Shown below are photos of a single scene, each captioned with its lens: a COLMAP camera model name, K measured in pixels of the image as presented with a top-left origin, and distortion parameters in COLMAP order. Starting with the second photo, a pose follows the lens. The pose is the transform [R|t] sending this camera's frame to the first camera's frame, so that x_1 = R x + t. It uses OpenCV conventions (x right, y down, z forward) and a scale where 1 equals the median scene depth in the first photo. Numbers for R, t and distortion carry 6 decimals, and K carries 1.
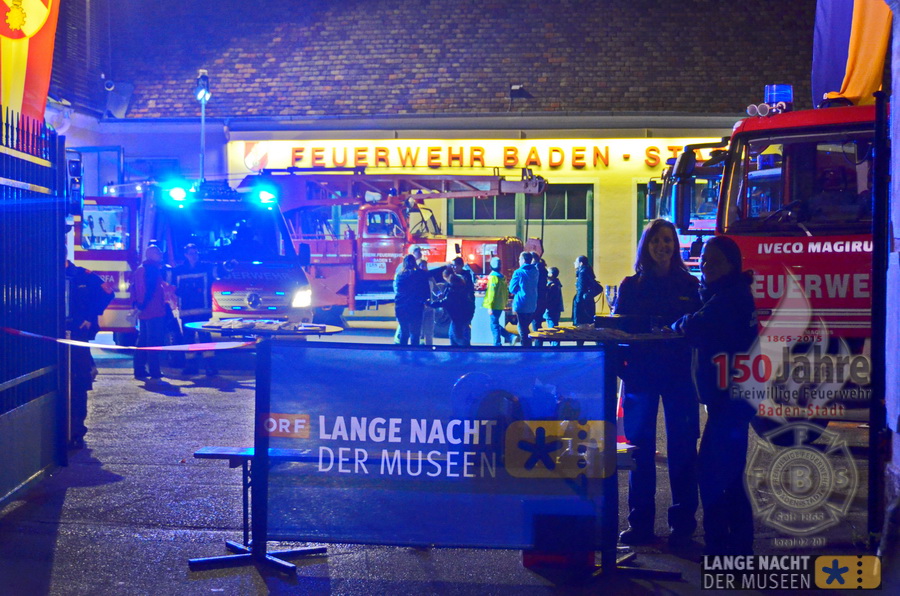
lens RADIAL K [[2512.6, 0, 458.8], [0, 2512.6, 302.4], [0, 0, 1]] dist [0.328408, 0.000000]
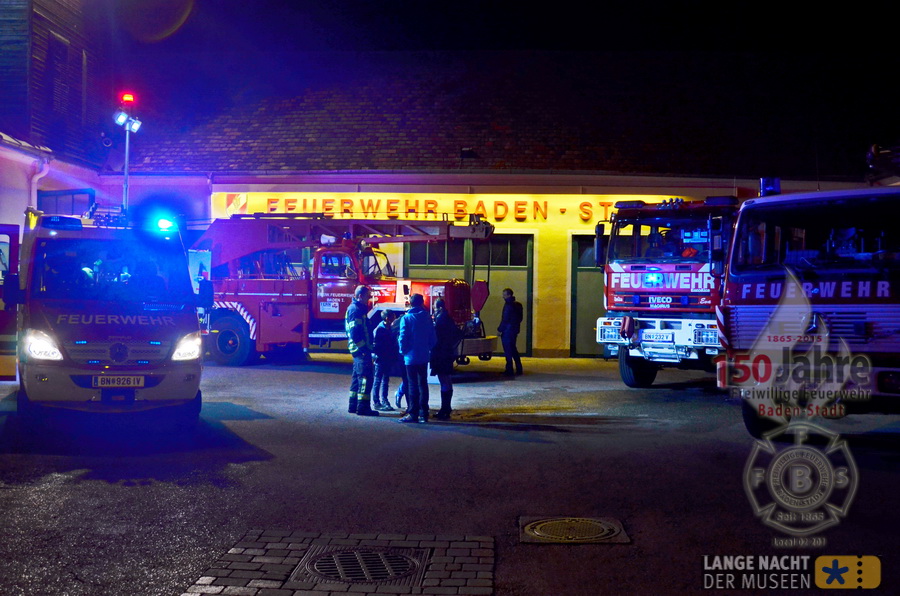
lens RADIAL K [[1011.2, 0, 455.2], [0, 1011.2, 291.8], [0, 0, 1]] dist [-0.019592, 0.000000]
pose [[0.999850, 0.014922, 0.008763, 0.014842], [-0.014726, 0.999648, -0.022064, -0.010905], [-0.009089, 0.021932, 0.999718, 0.546816]]
